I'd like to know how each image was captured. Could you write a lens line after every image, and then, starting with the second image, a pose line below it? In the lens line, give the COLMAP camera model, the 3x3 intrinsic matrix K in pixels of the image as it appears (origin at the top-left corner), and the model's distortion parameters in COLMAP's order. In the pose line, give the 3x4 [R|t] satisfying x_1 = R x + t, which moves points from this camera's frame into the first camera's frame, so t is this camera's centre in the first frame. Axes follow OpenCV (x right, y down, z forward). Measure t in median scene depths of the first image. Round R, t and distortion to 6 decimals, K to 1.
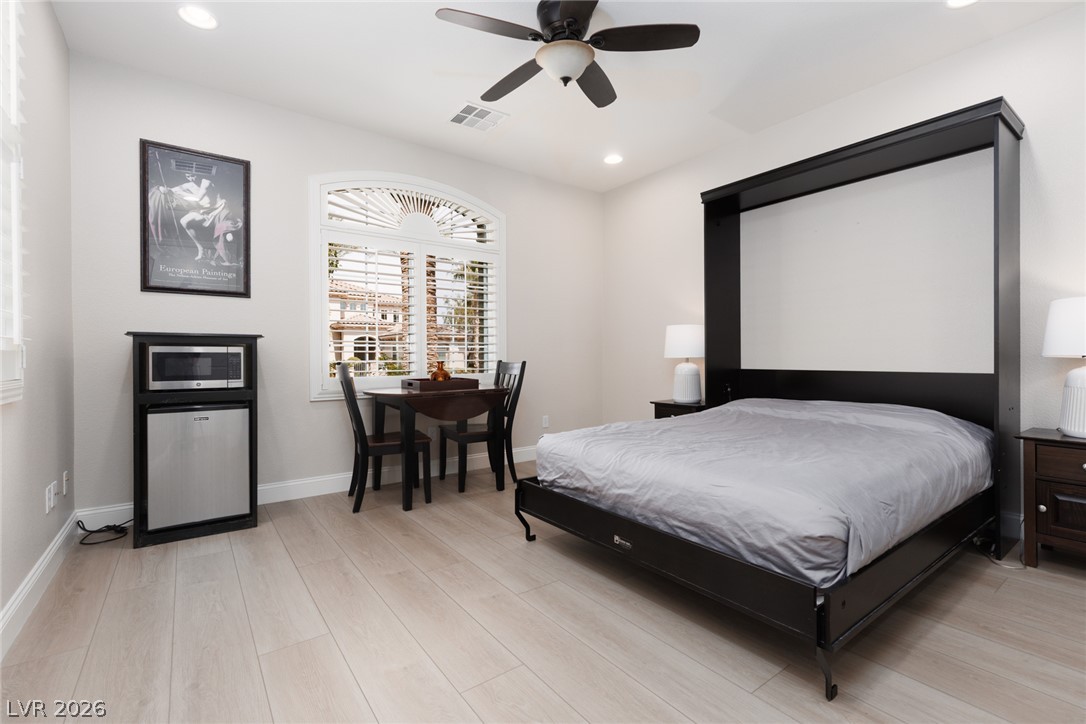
lens RADIAL K [[489.5, 0, 546.1], [0, 489.5, 356.7], [0, 0, 1]] dist [0.000484, -0.000033]
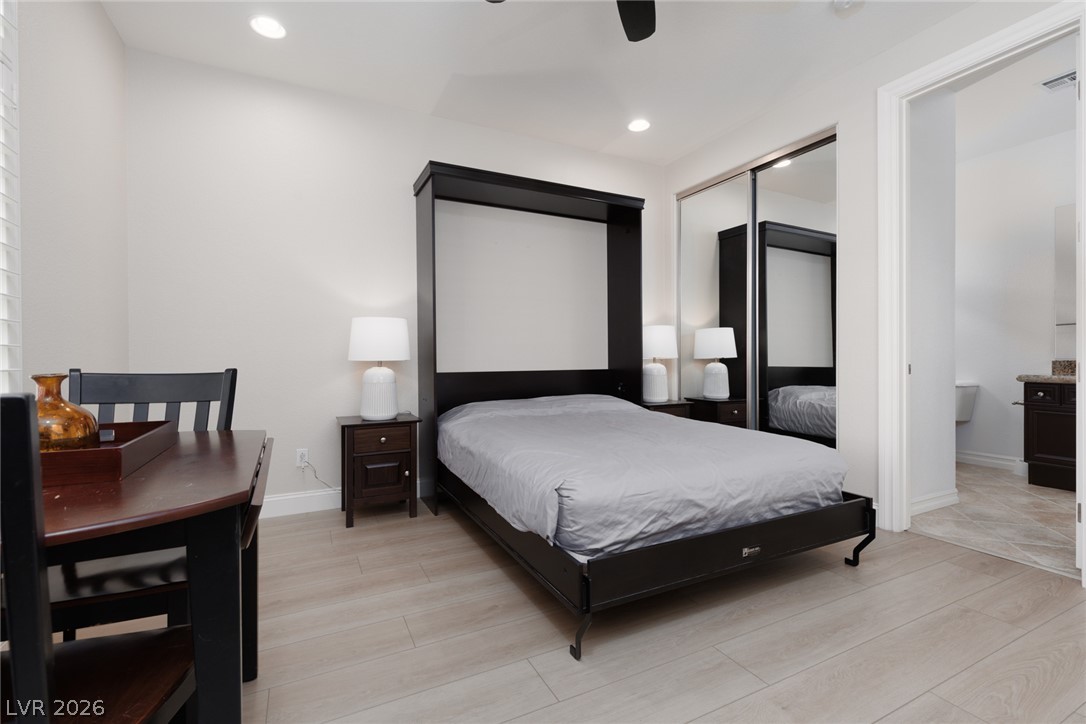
lens RADIAL K [[489.5, 0, 549.1], [0, 489.5, 368.0], [0, 0, 1]] dist [0.000484, -0.000033]
pose [[0.161685, -0.014758, 0.986732, -0.681886], [0.006582, 0.999882, 0.013876, 0.007893], [-0.986820, 0.004251, 0.161763, 1.005064]]
